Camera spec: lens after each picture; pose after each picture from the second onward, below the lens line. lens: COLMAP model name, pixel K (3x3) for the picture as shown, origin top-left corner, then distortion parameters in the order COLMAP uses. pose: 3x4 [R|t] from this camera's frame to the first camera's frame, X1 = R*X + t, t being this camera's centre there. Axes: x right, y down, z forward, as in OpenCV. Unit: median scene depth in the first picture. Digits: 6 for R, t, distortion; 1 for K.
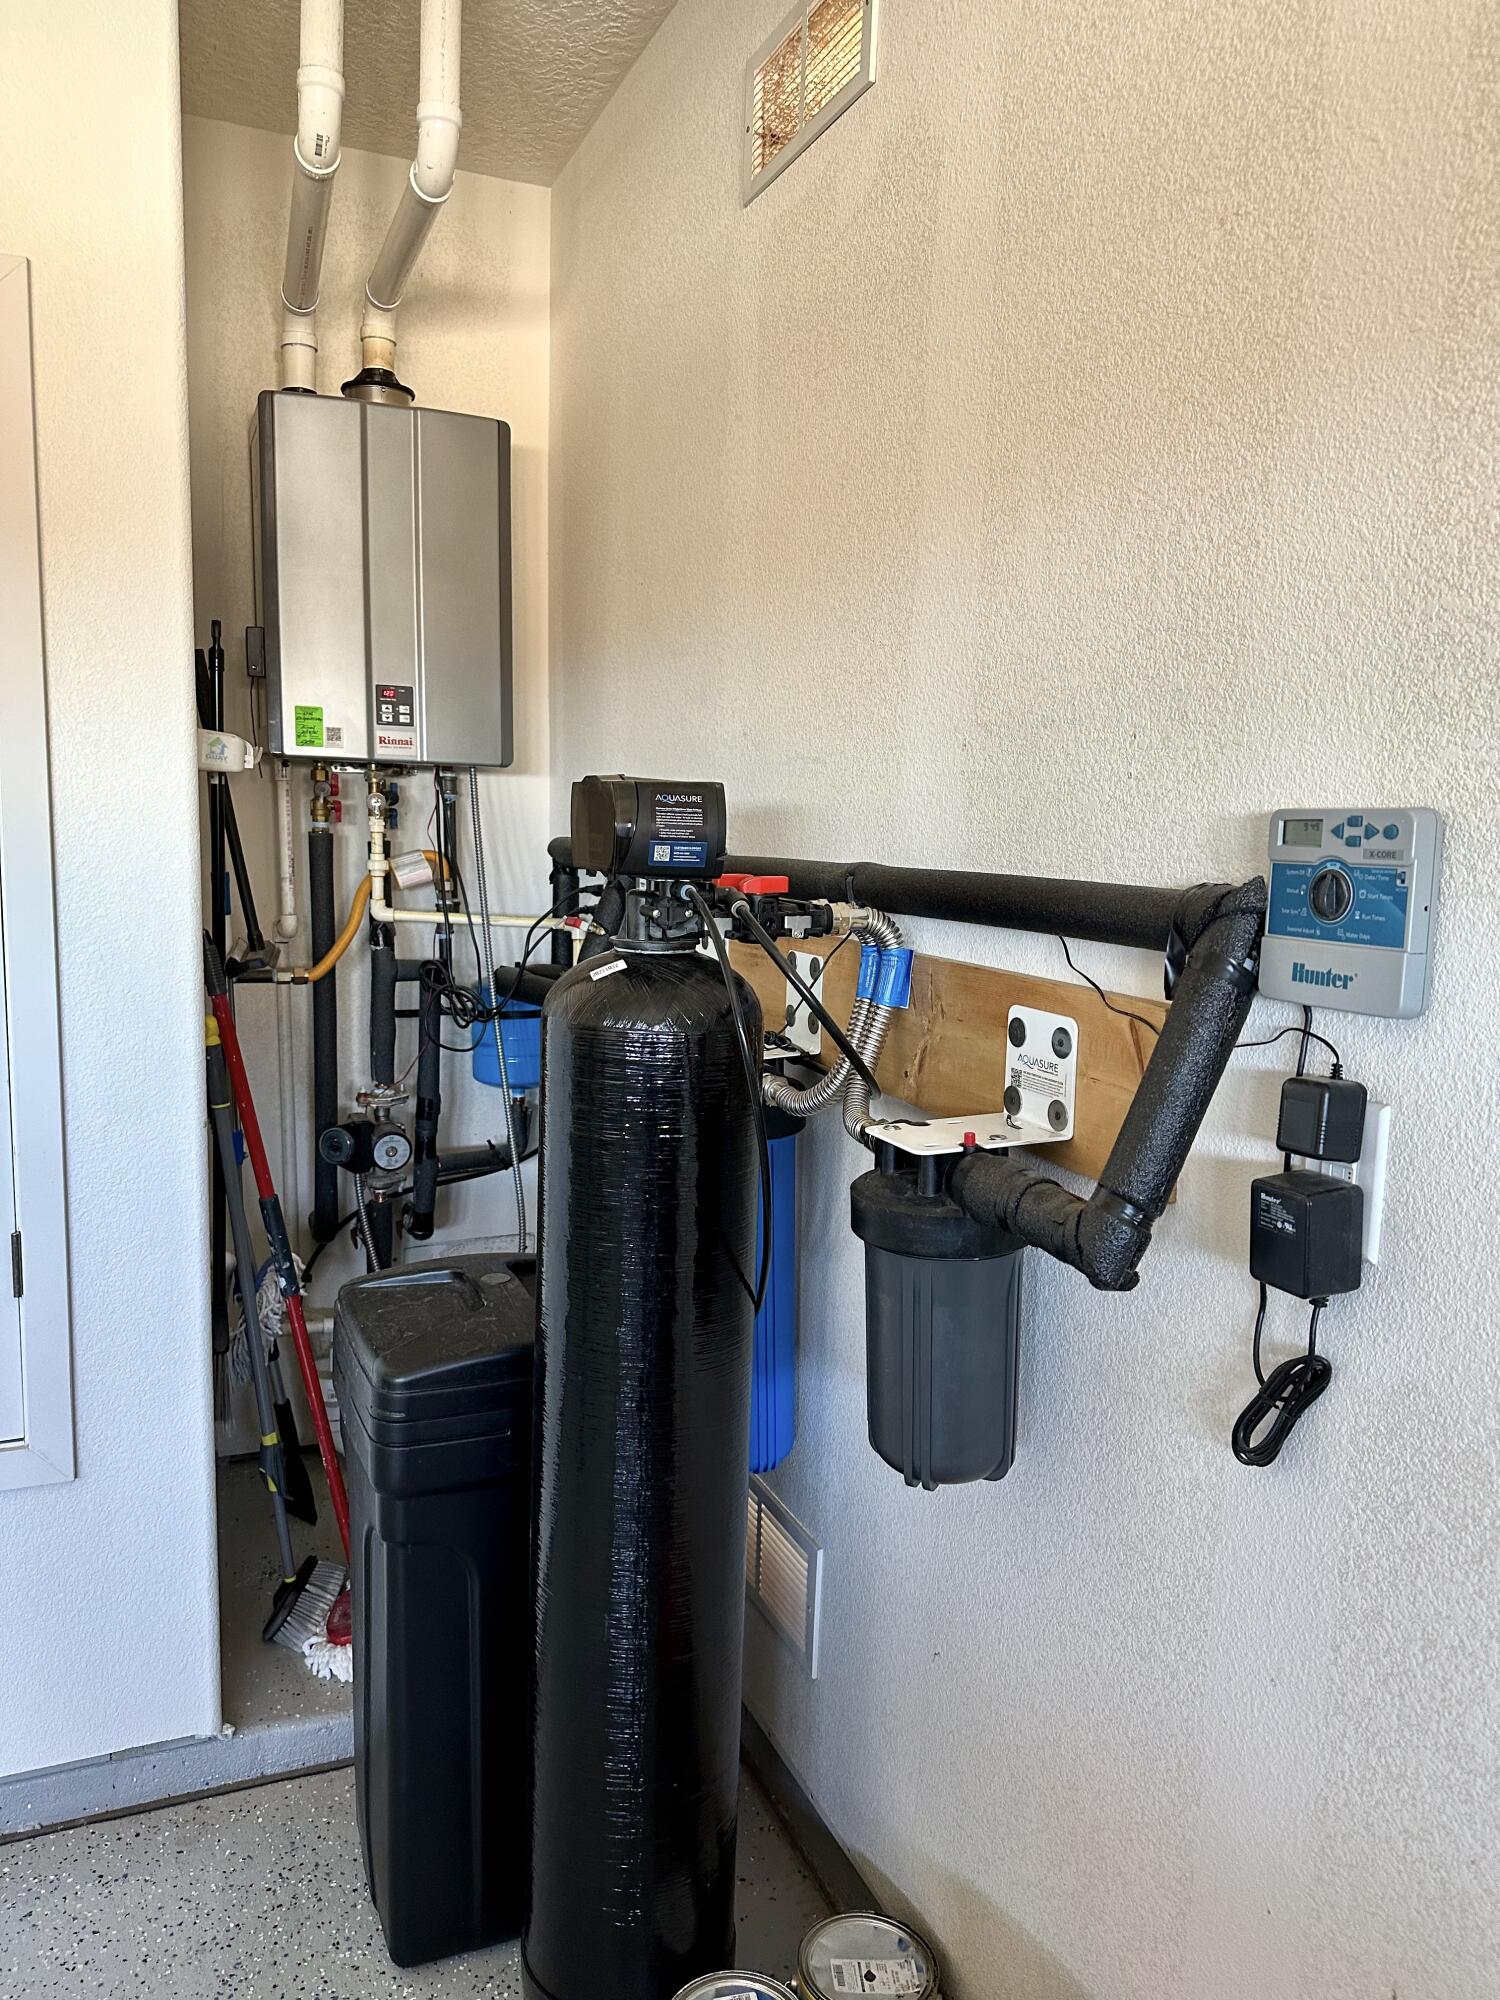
lens RADIAL K [[1416.4, 0, 782.1], [0, 1416.4, 1001.5], [0, 0, 1]] dist [0.064910, -0.074796]
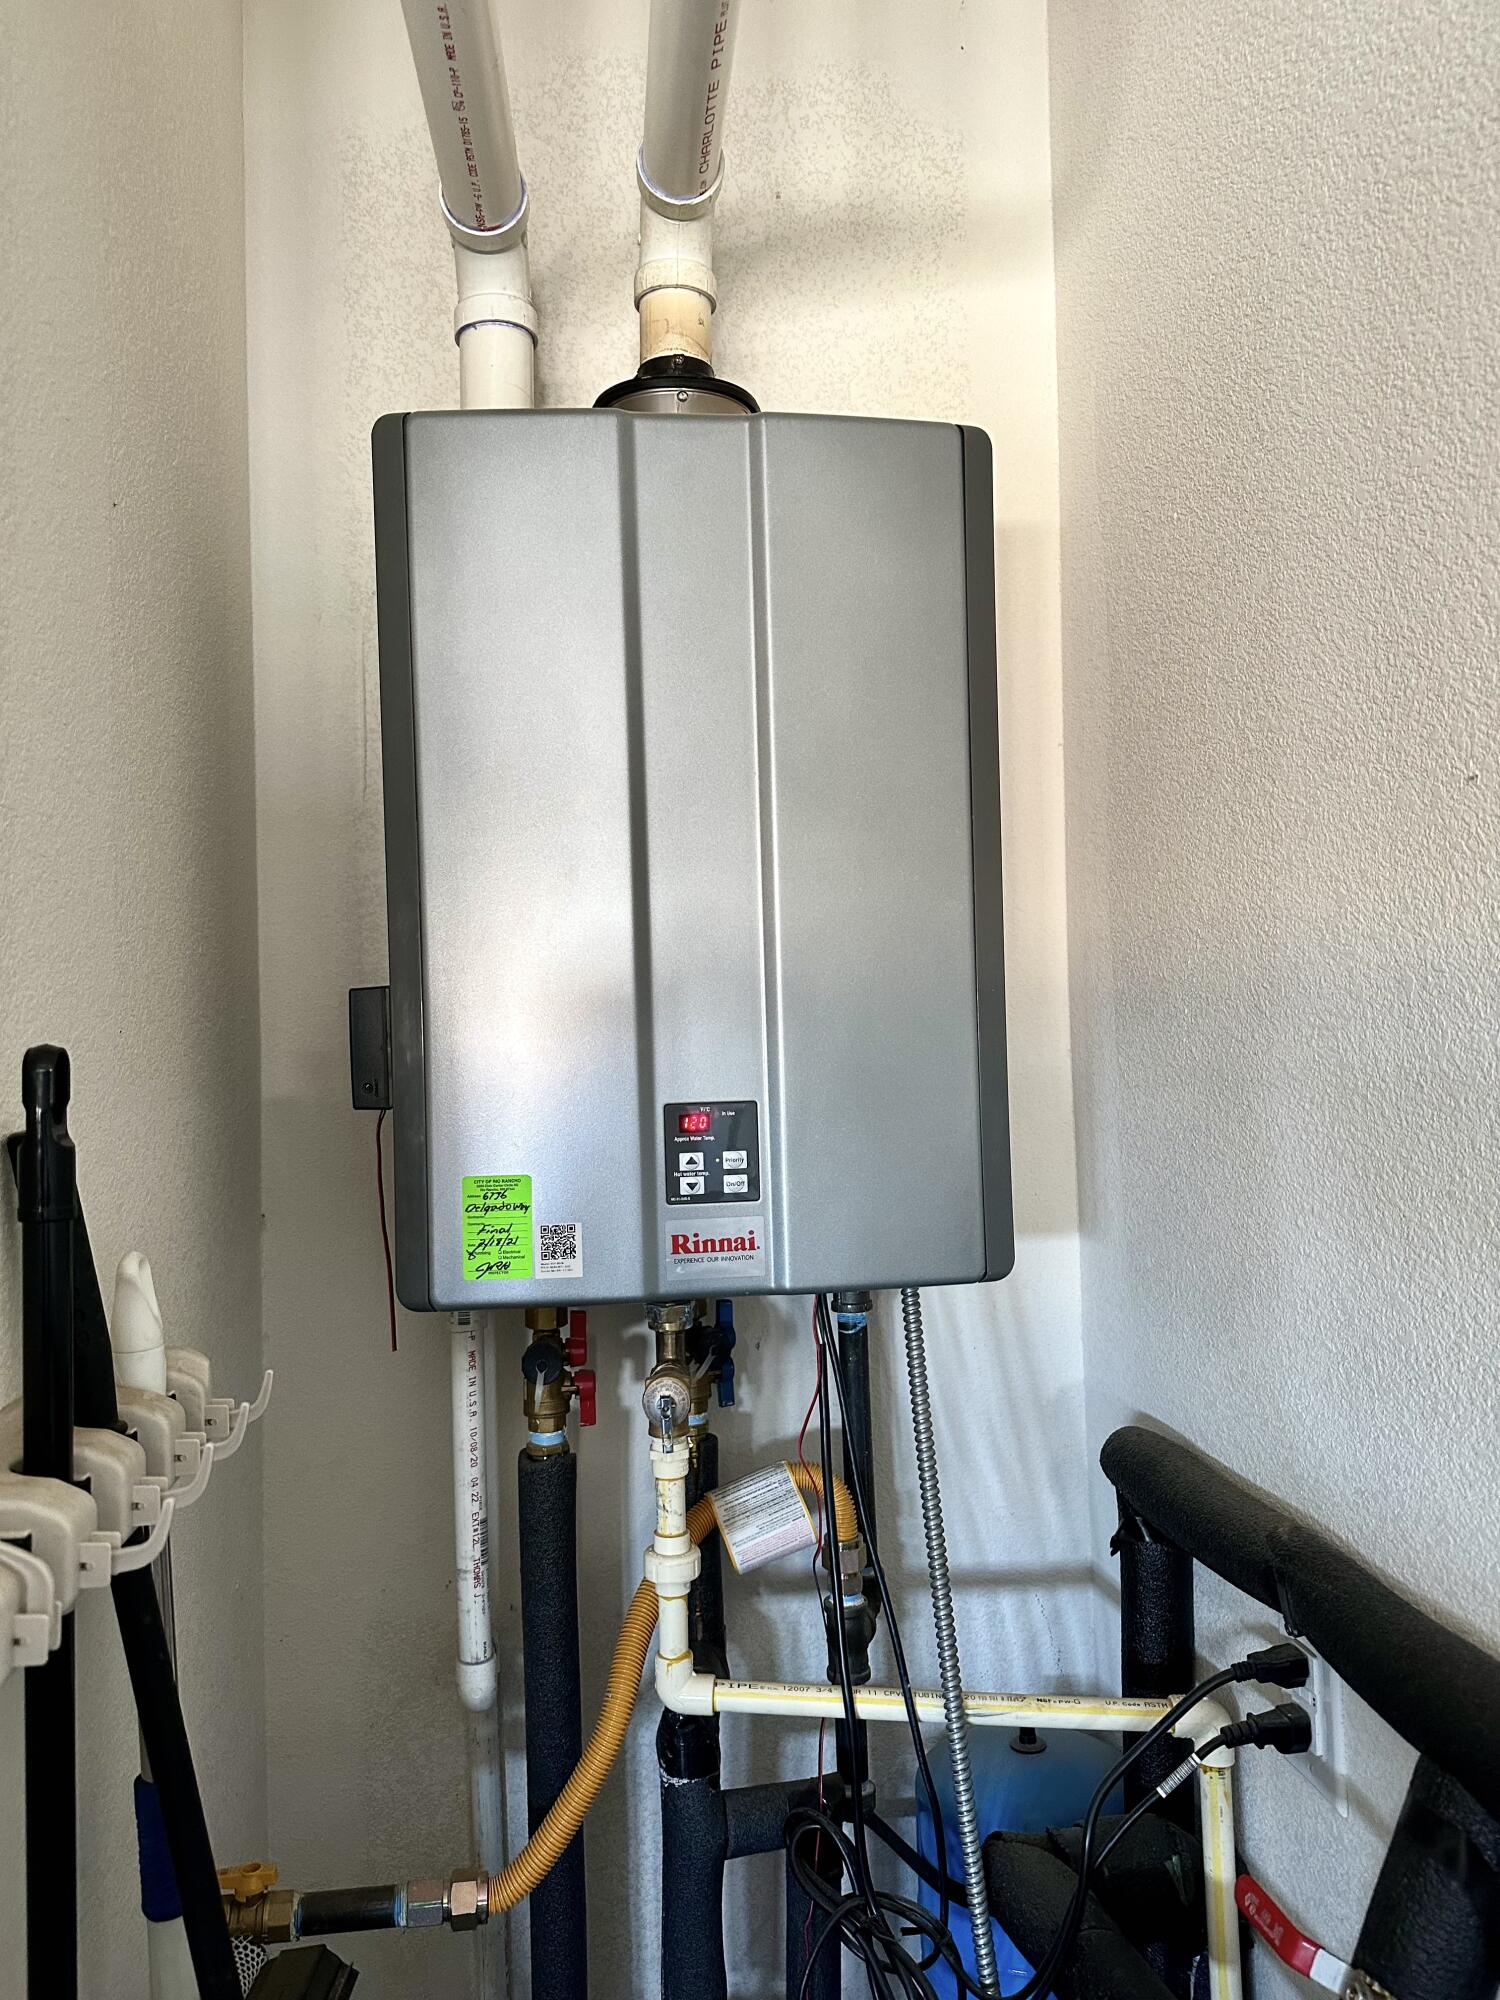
lens RADIAL K [[1416.4, 0, 732.5], [0, 1416.4, 1020.3], [0, 0, 1]] dist [0.064910, -0.074796]
pose [[0.952034, -0.053643, -0.301253, -0.150368], [0.006573, 0.987871, -0.155136, -0.185069], [0.305921, 0.145715, 0.940840, 0.642323]]
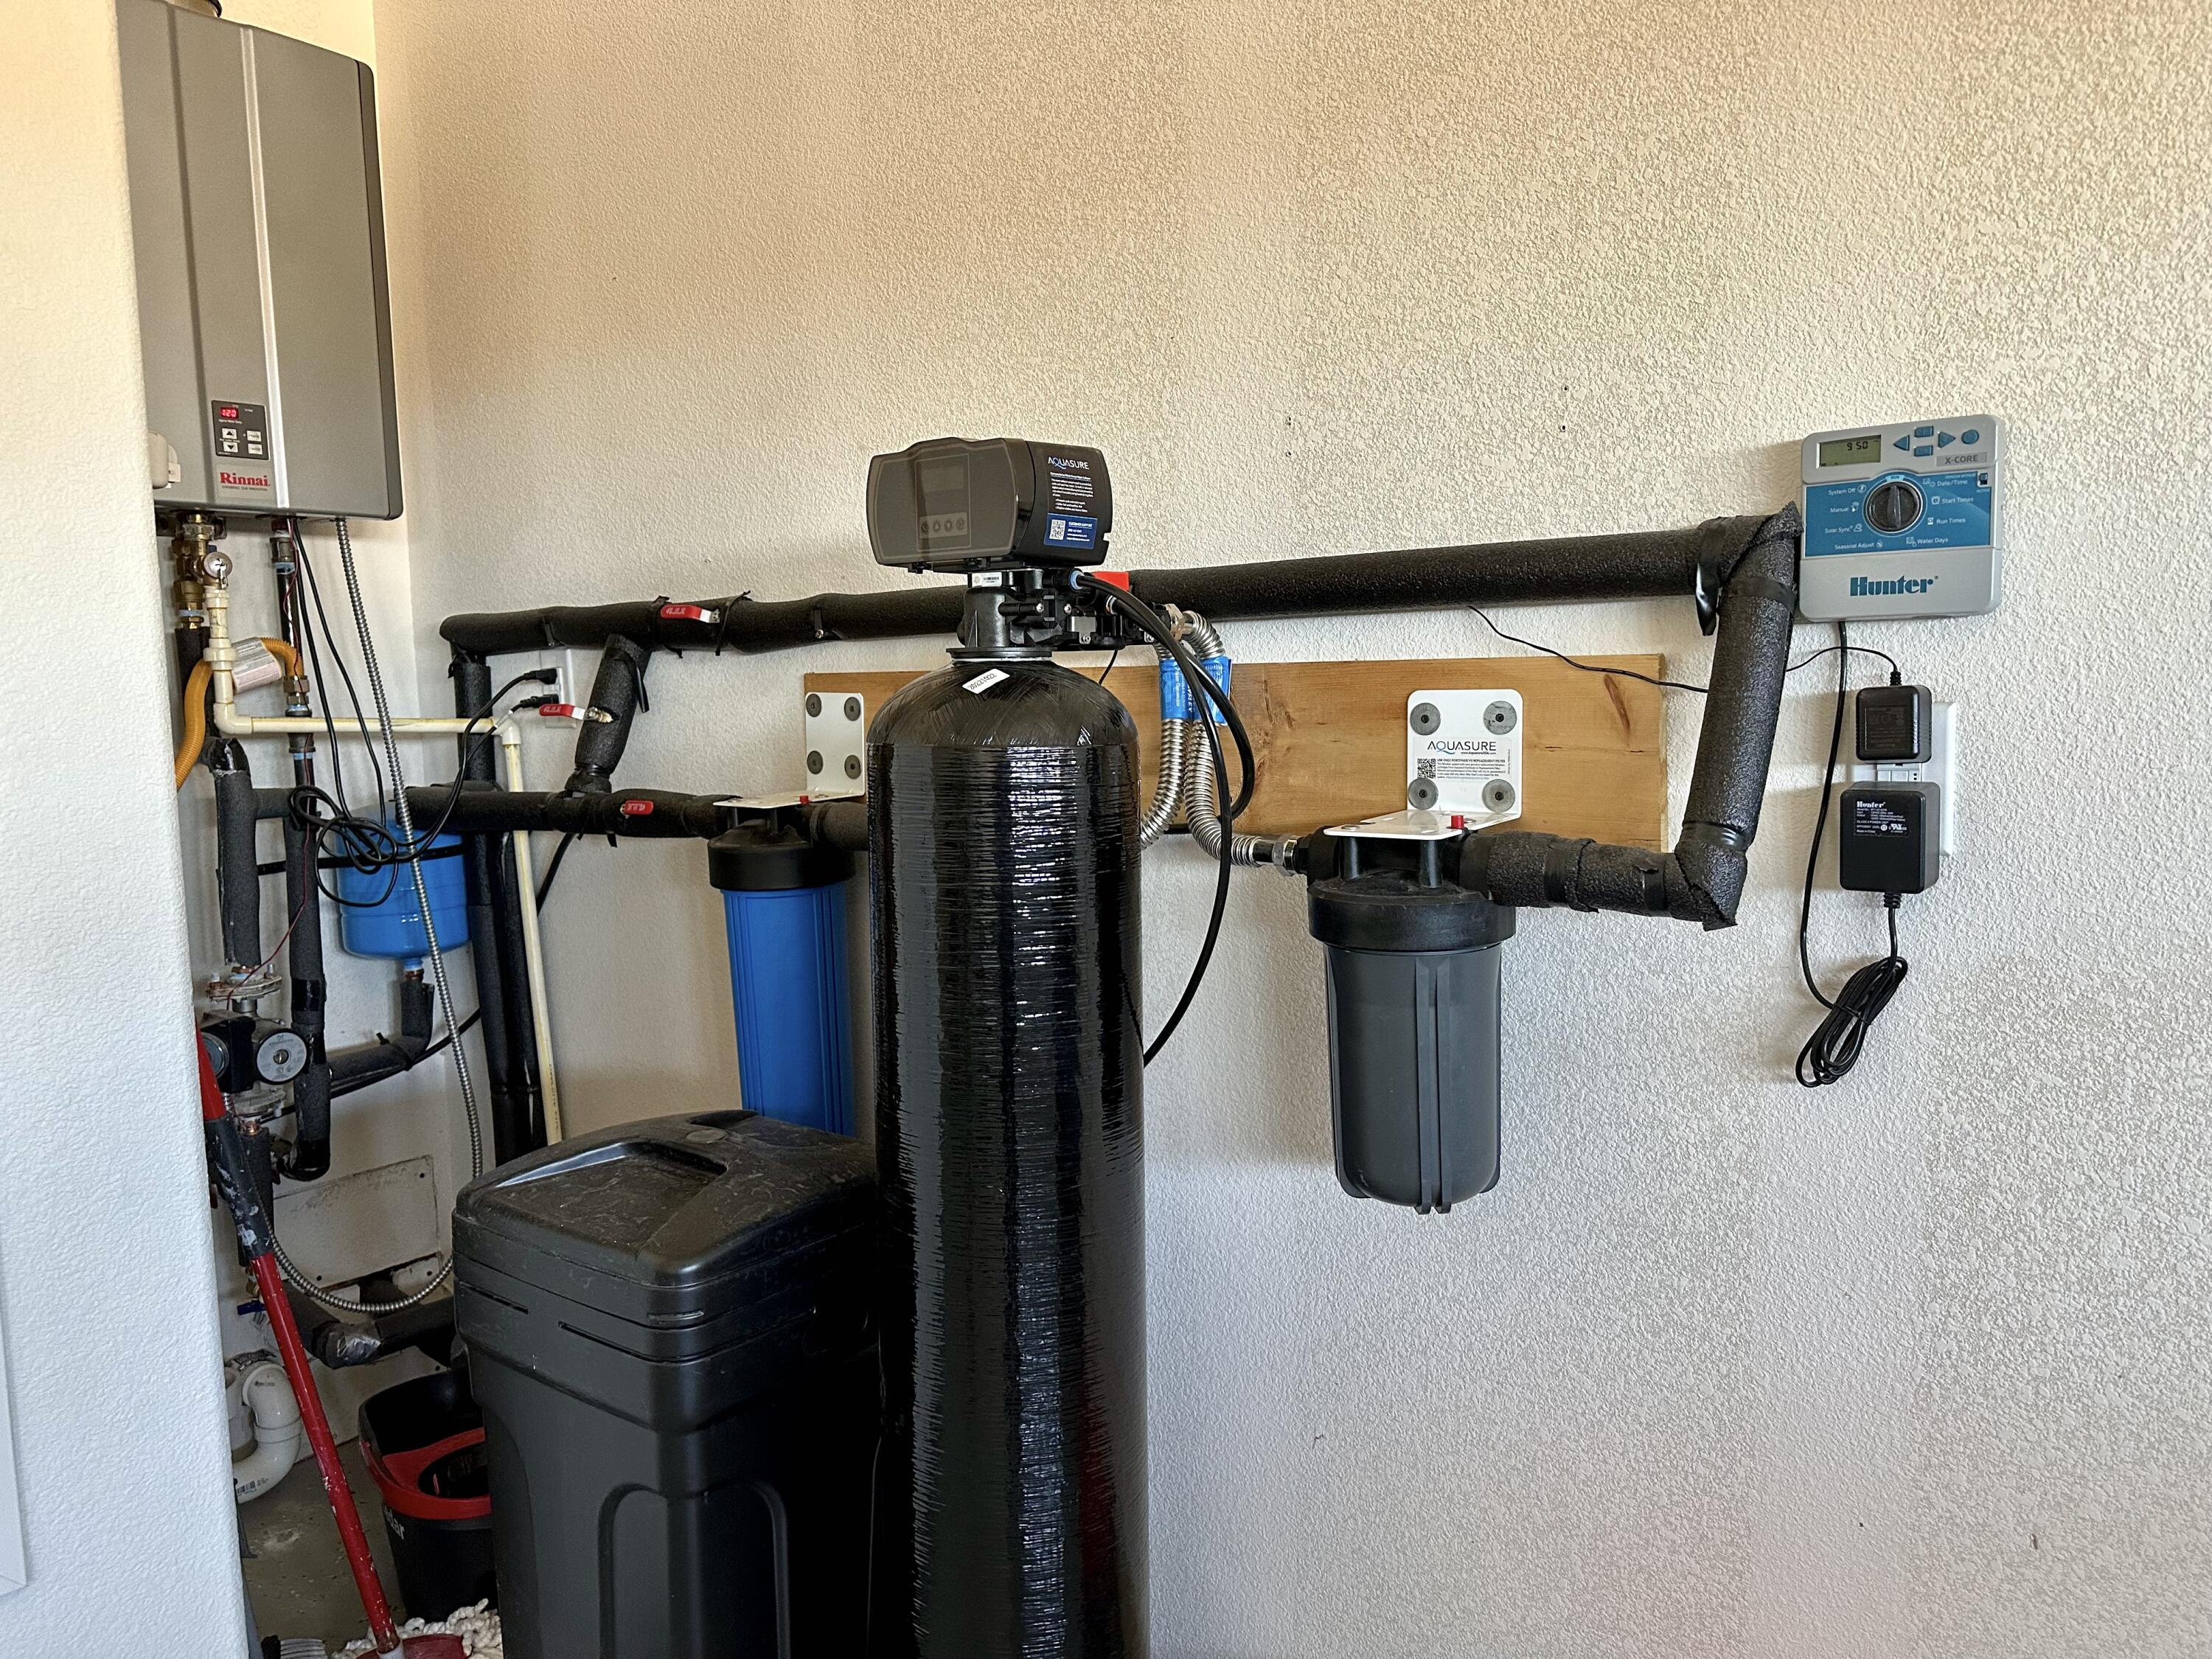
lens RADIAL K [[1566.5, 0, 1102.4], [0, 1566.5, 831.3], [0, 0, 1]] dist [0.064910, -0.074796]
pose [[0.877991, -0.091708, 0.469810, -0.287479], [0.107320, 0.994203, -0.006491, 0.044434], [-0.466491, 0.056119, 0.882744, 0.107564]]
